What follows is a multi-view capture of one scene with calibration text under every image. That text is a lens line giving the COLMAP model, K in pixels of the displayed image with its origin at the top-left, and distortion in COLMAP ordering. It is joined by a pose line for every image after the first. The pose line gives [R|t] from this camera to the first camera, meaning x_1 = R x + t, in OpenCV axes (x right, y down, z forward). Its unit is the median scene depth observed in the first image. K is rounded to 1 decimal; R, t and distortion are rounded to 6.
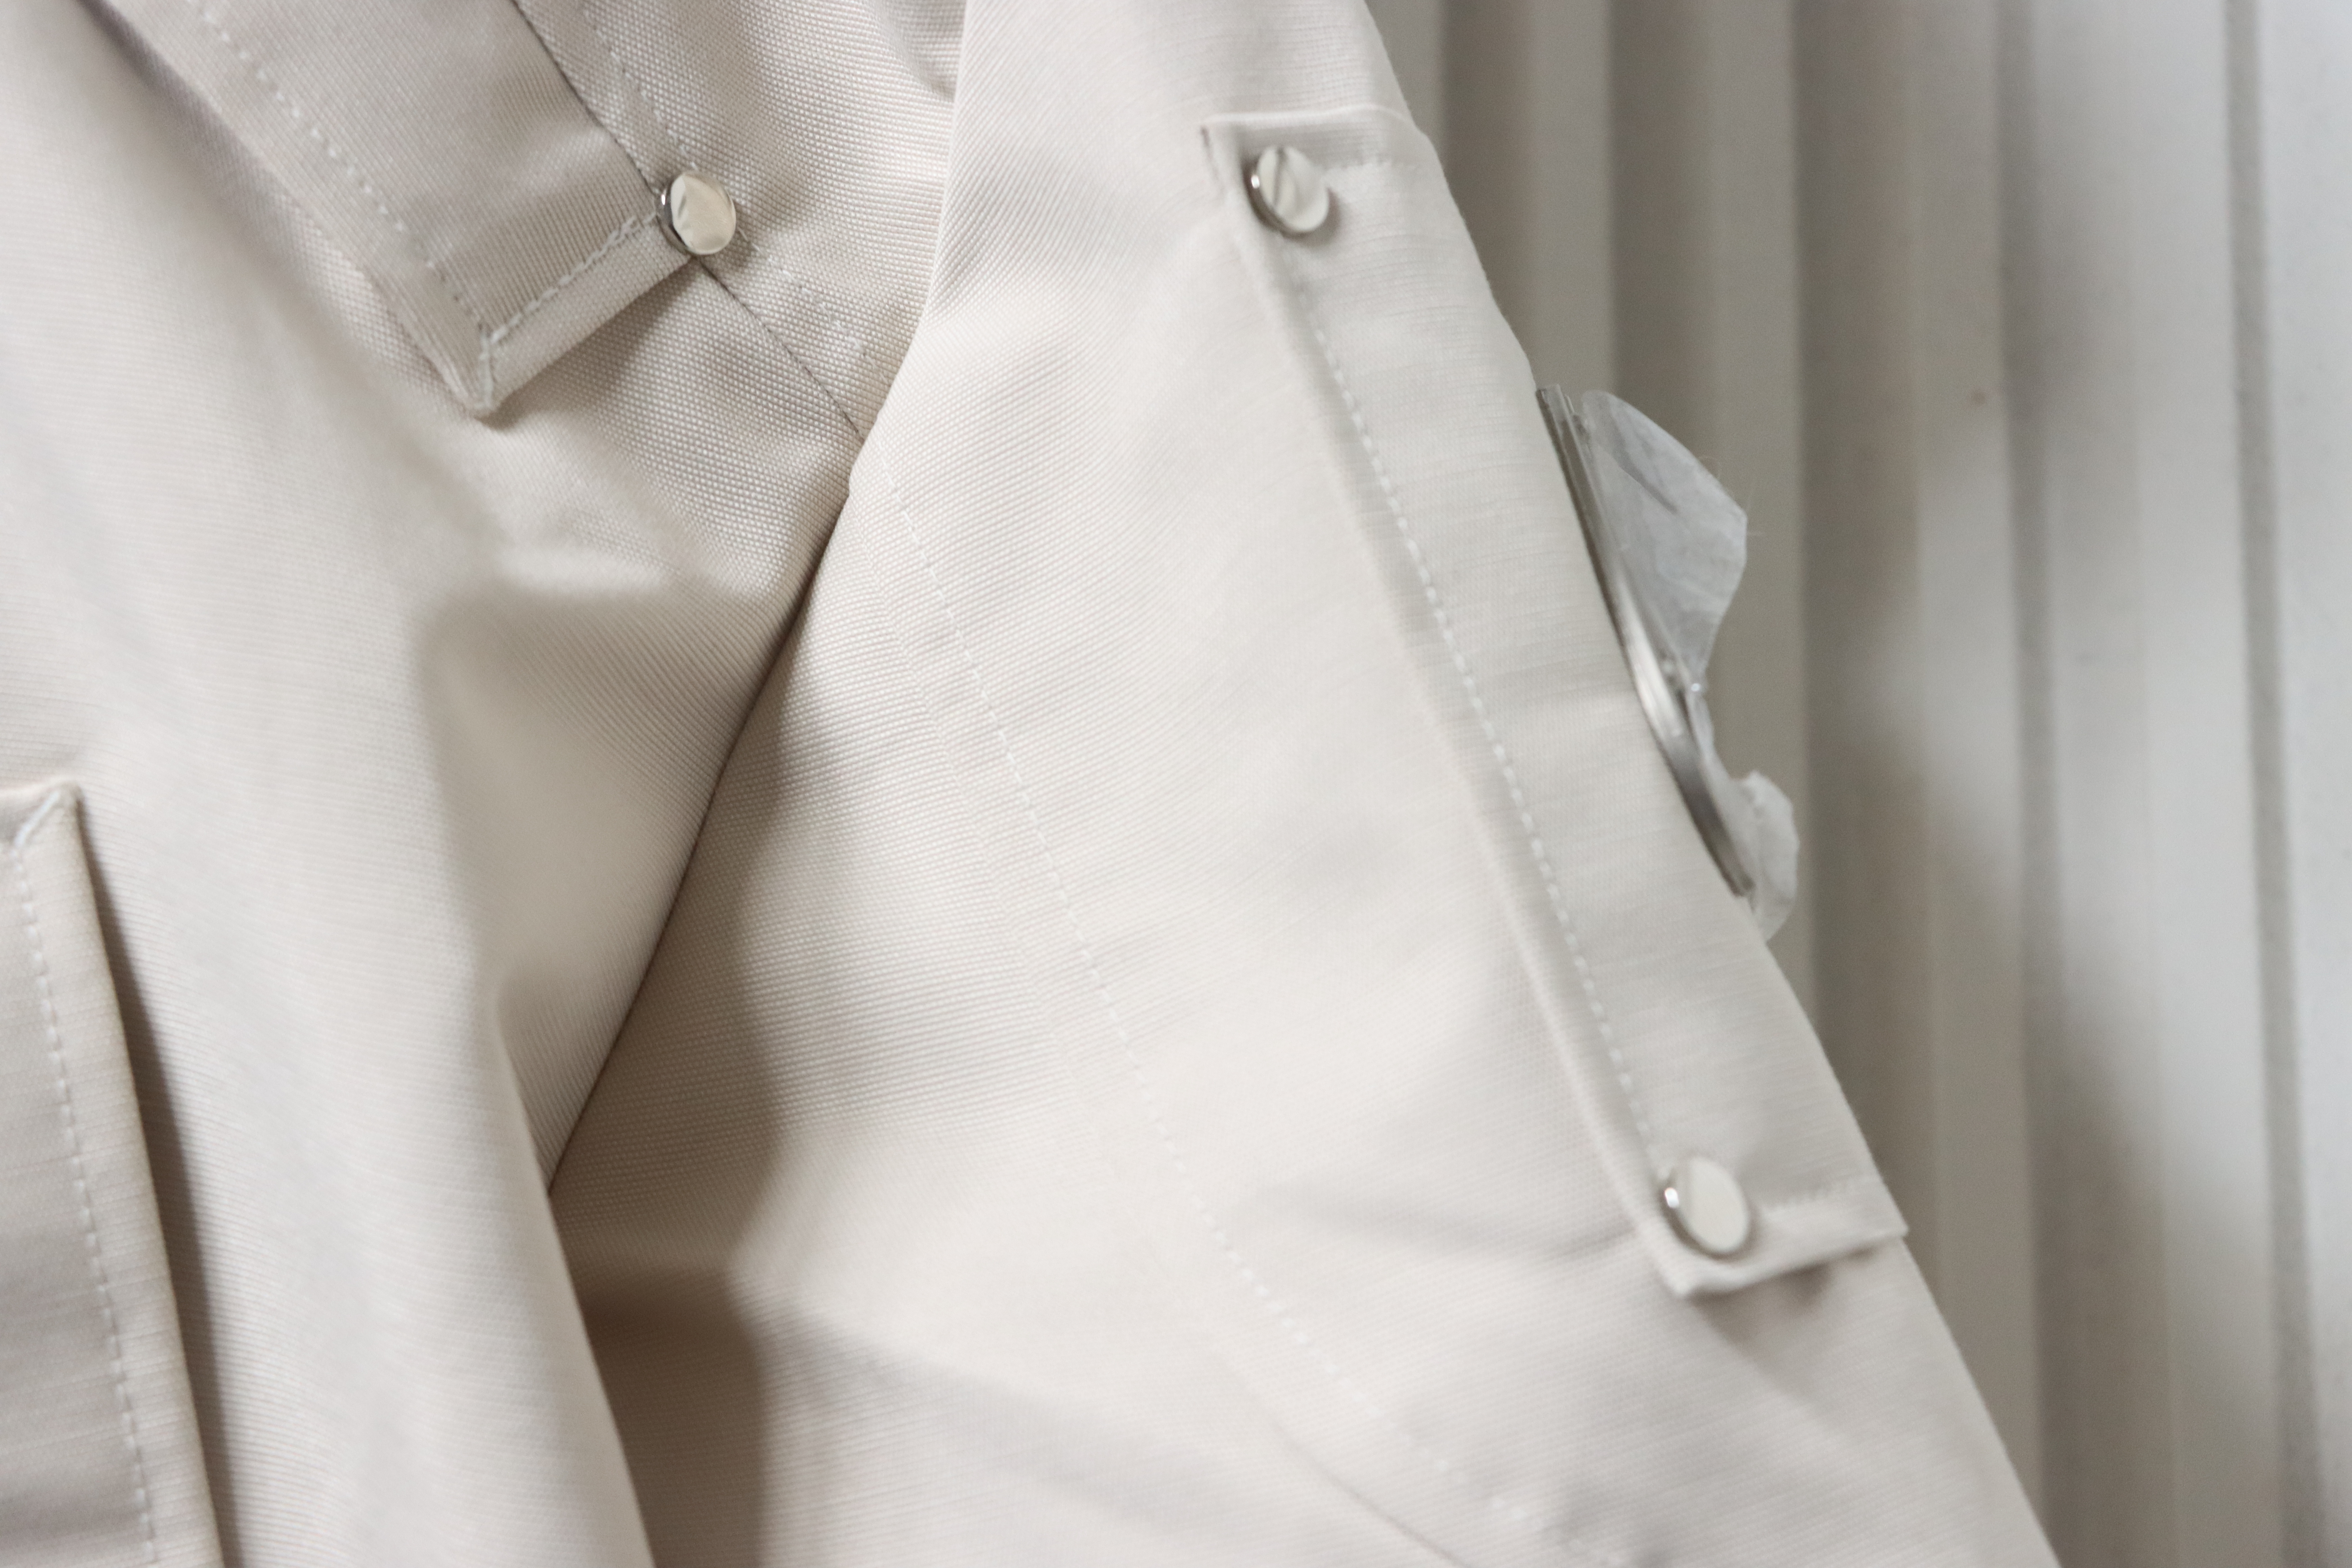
lens RADIAL K [[3826.2, 0, 1176.2], [0, 3826.2, 784.6], [0, 0, 1]] dist [0.016725, 0.000000]
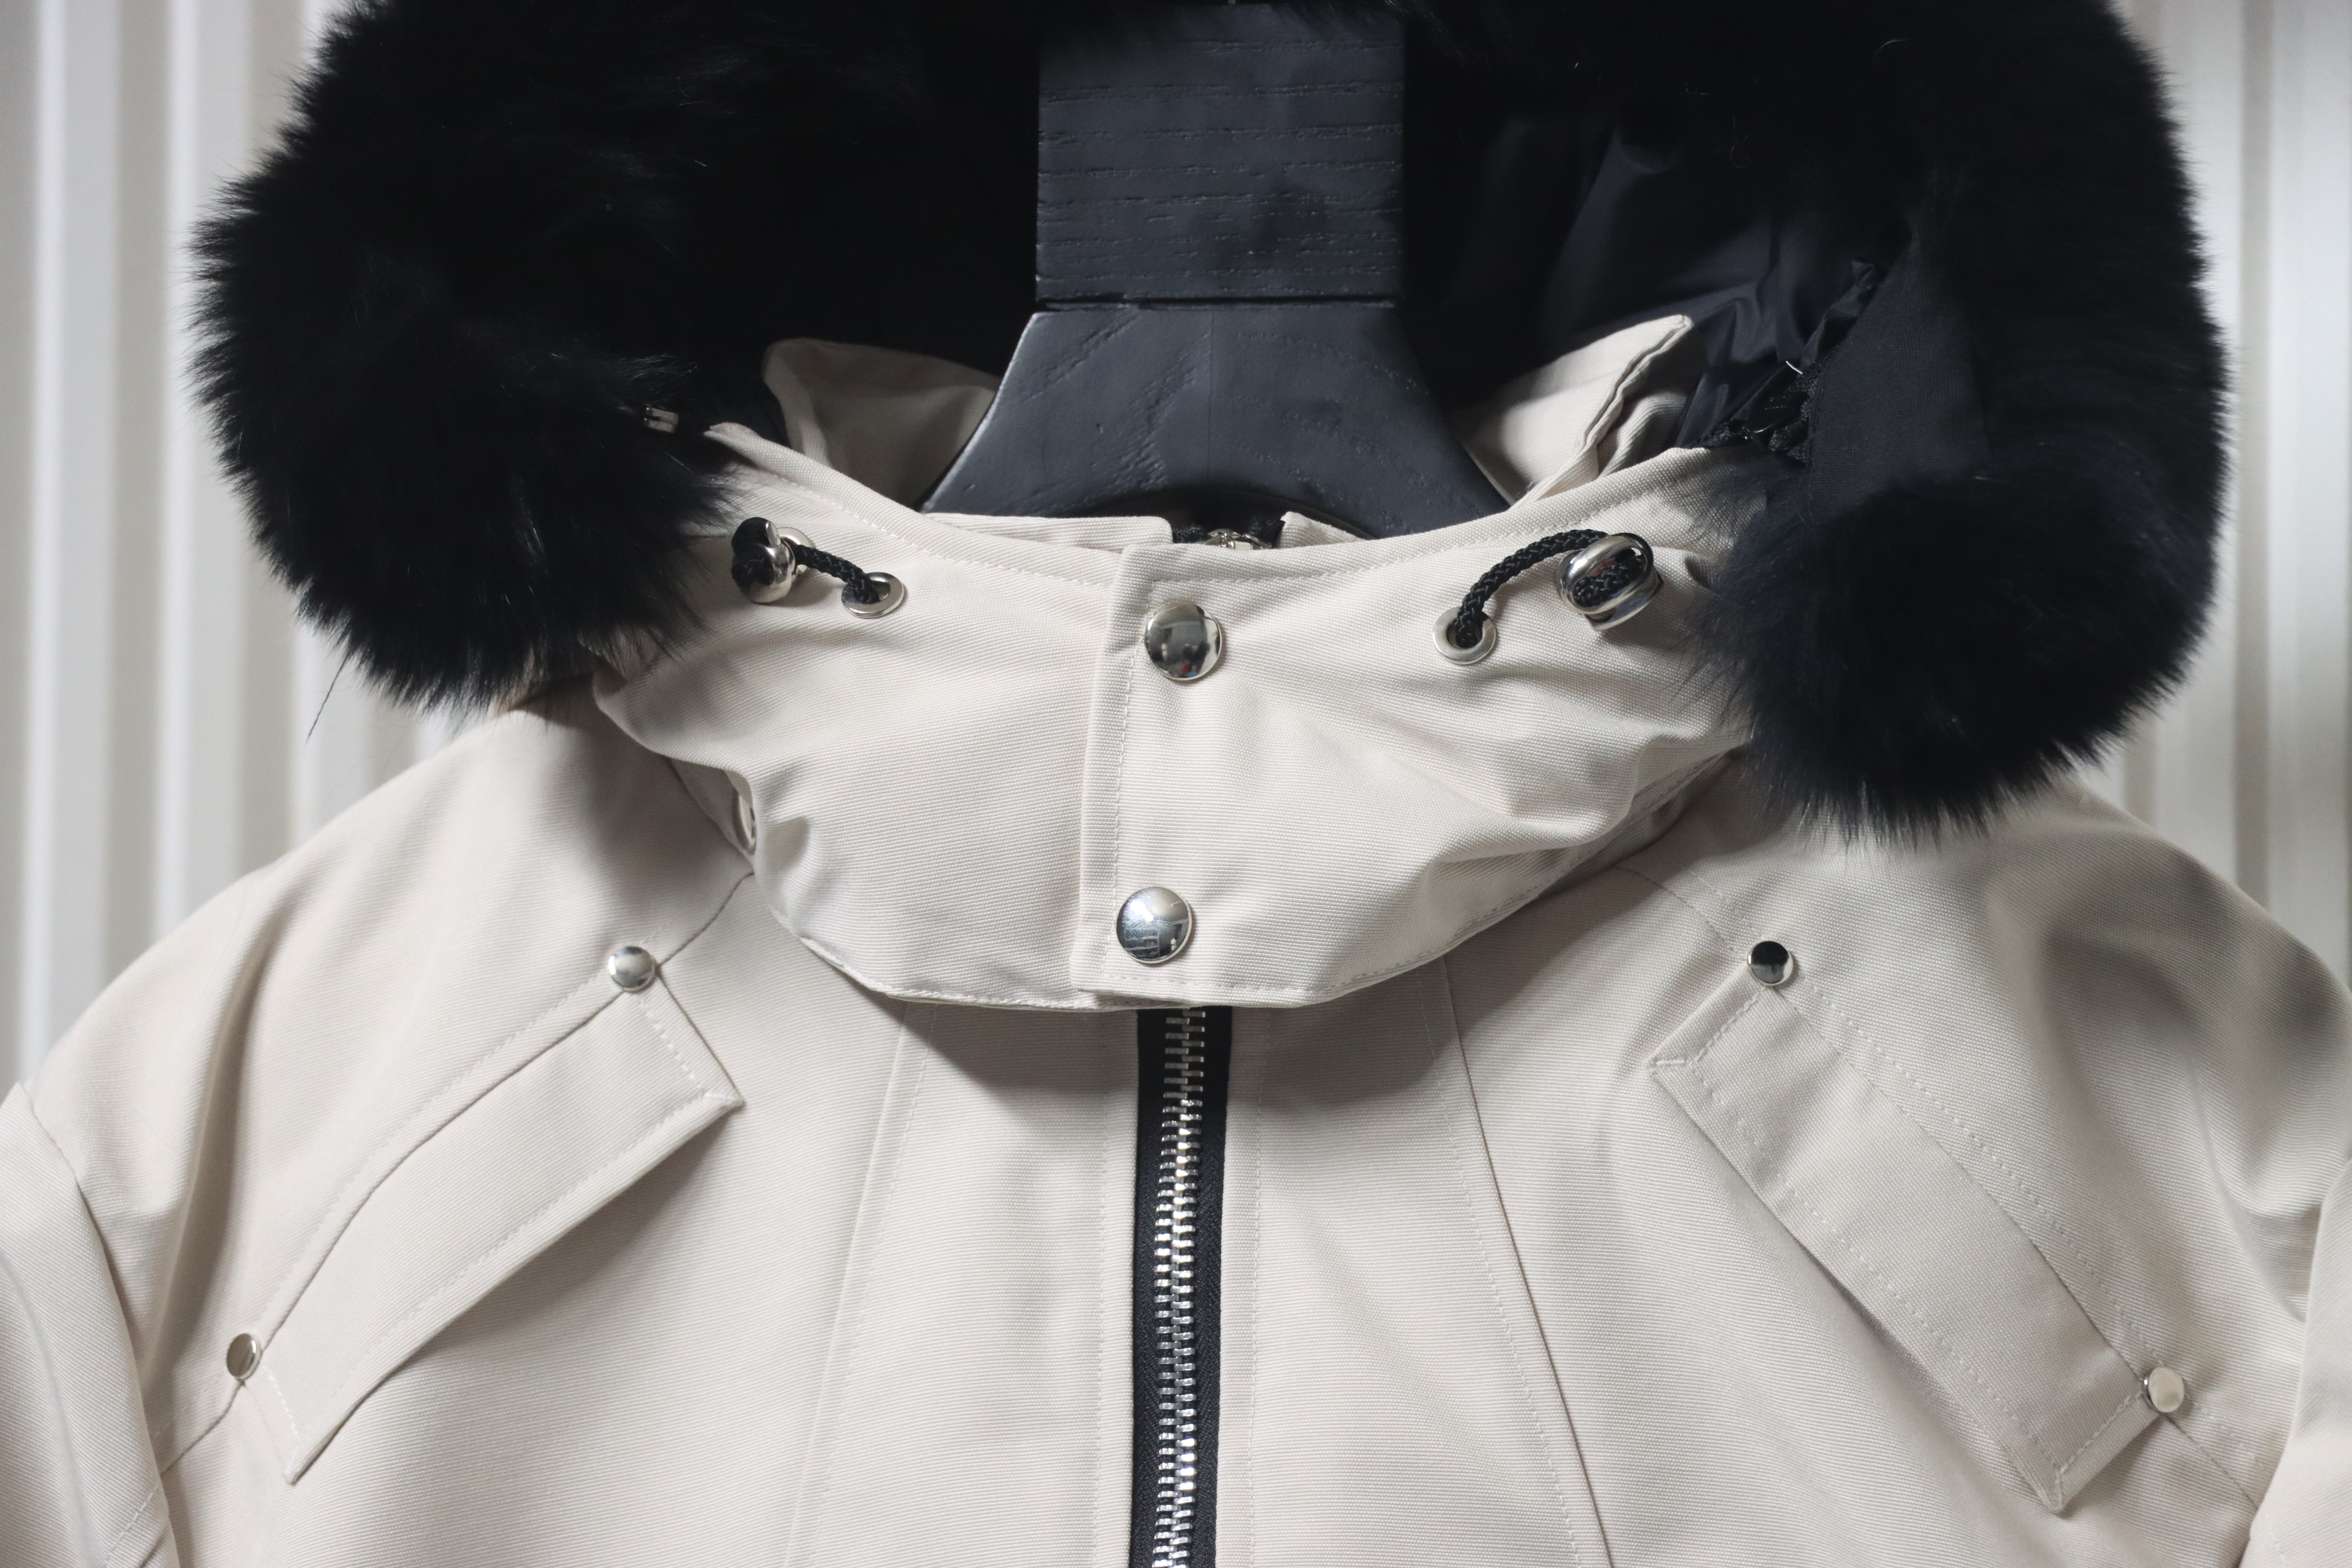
lens RADIAL K [[14765.5, 0, 1180.7], [0, 14765.5, 802.3], [0, 0, 1]] dist [1.730039, 0.000000]
pose [[0.990216, -0.011811, -0.139039, 0.409407], [0.012692, 0.999905, 0.005448, -0.478167], [0.138962, -0.007160, 0.990272, -6.192645]]
